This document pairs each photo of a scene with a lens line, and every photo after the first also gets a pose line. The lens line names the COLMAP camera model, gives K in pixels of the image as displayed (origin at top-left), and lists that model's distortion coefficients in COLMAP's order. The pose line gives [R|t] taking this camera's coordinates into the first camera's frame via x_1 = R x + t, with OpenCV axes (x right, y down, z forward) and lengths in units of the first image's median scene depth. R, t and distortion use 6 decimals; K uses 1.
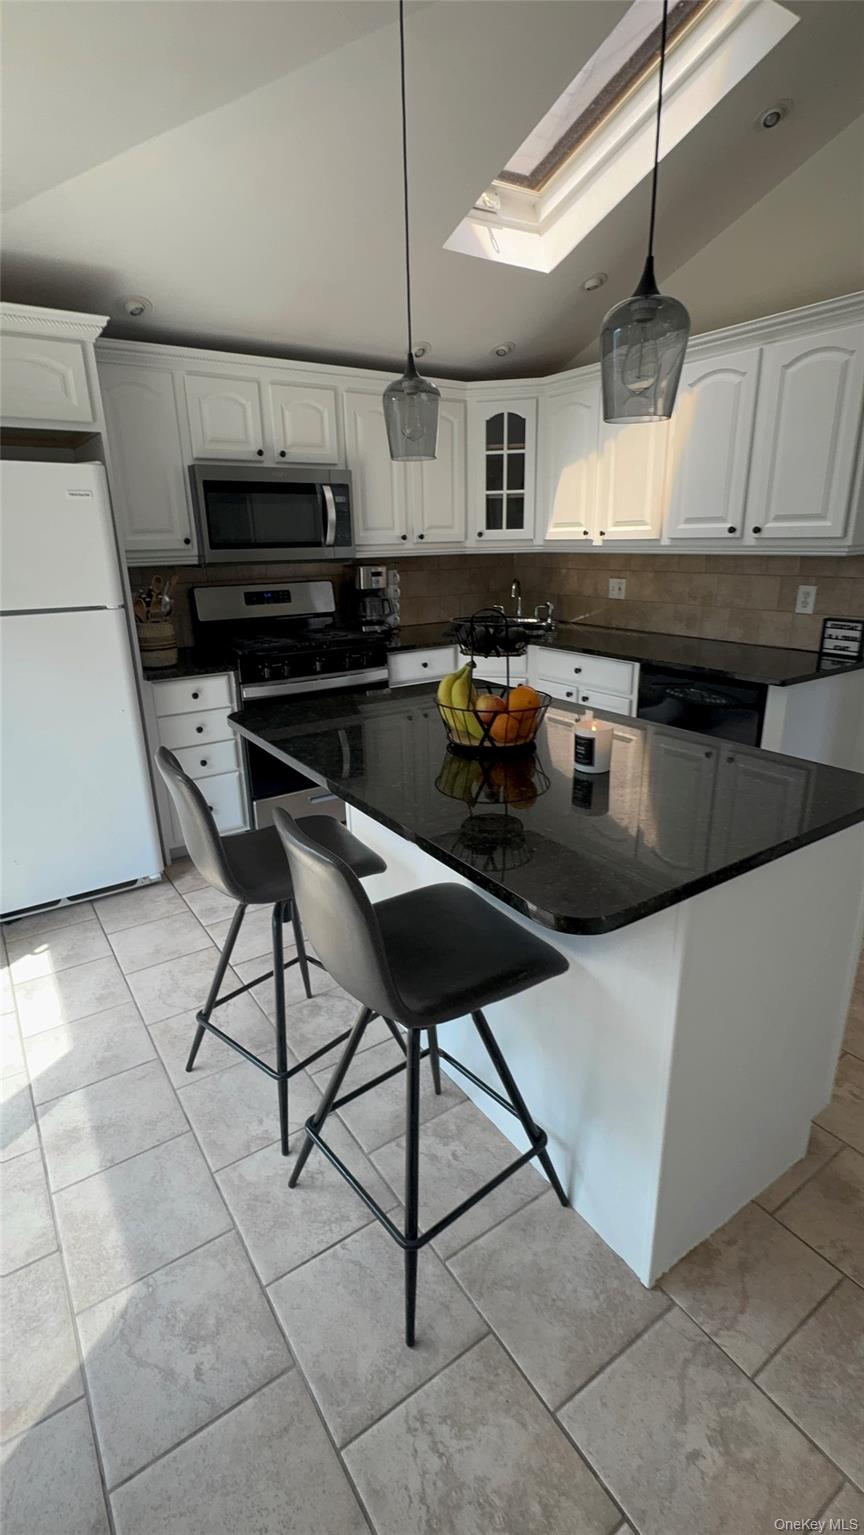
lens RADIAL K [[699.7, 0, 434.0], [0, 699.7, 766.6], [0, 0, 1]] dist [-0.004253, -0.000399]
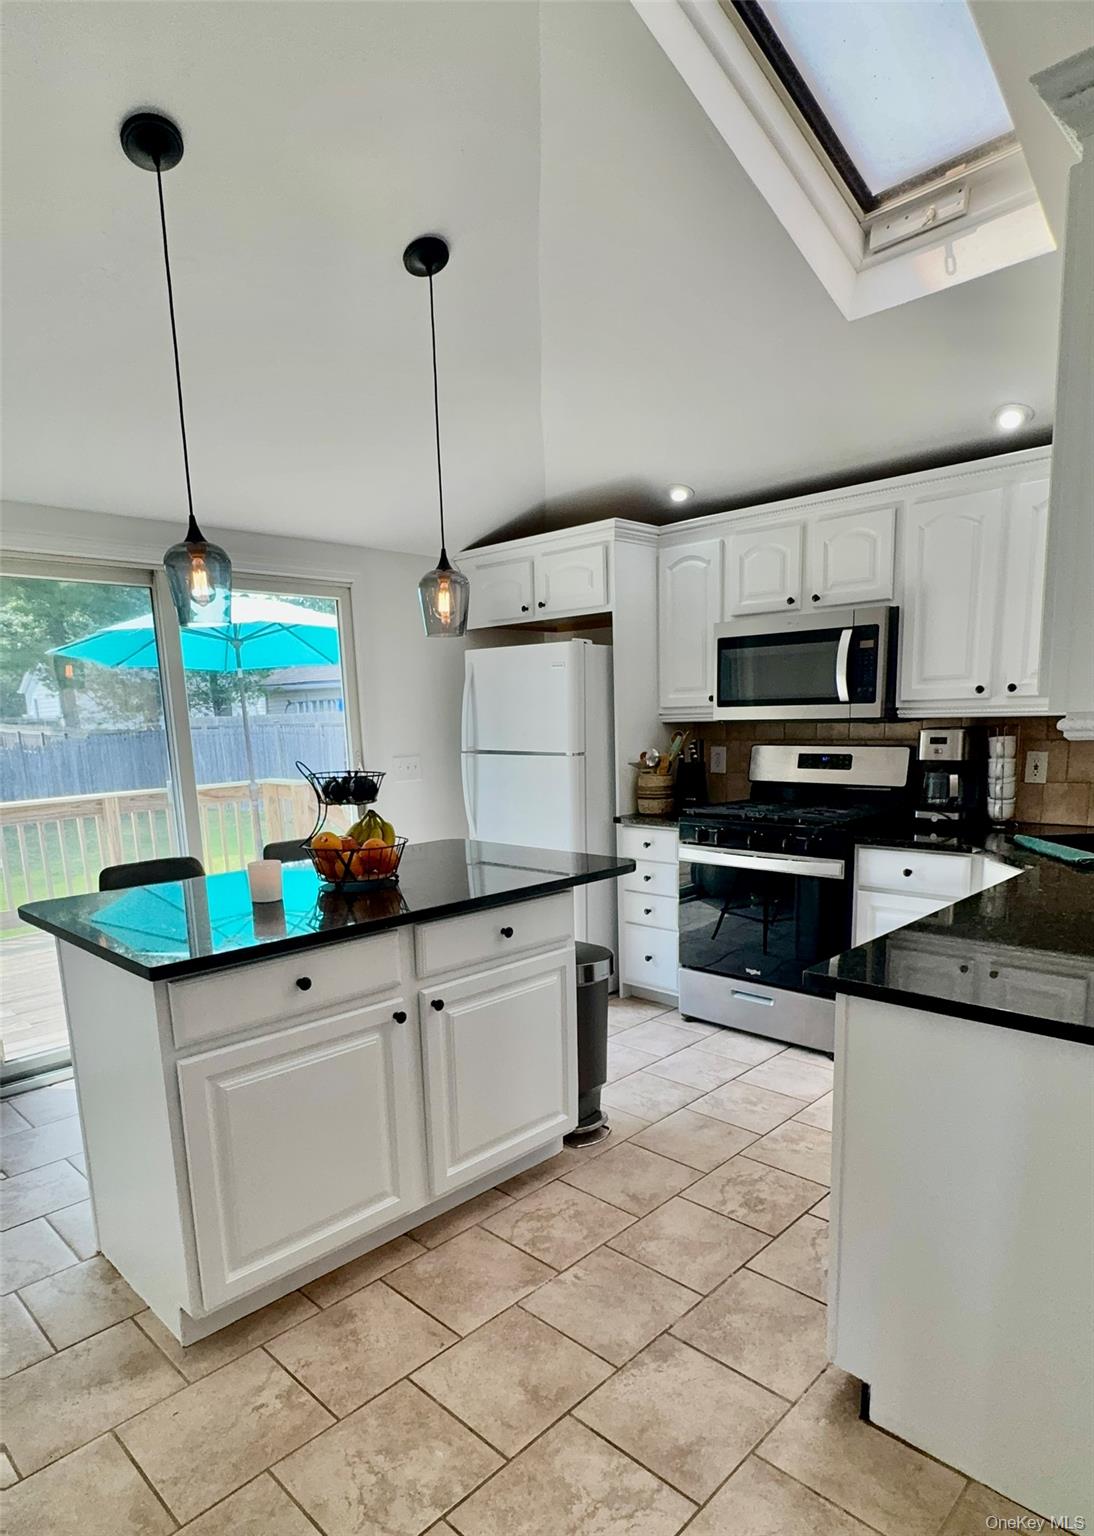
lens RADIAL K [[884.1, 0, 547.9], [0, 884.1, 885.1], [0, 0, 1]] dist [-0.004054, -0.000280]
pose [[0.202792, 0.200174, -0.958543, 0.858593], [-0.284130, 0.948798, 0.138028, -0.175784], [0.937094, 0.244360, 0.249284, 0.527320]]
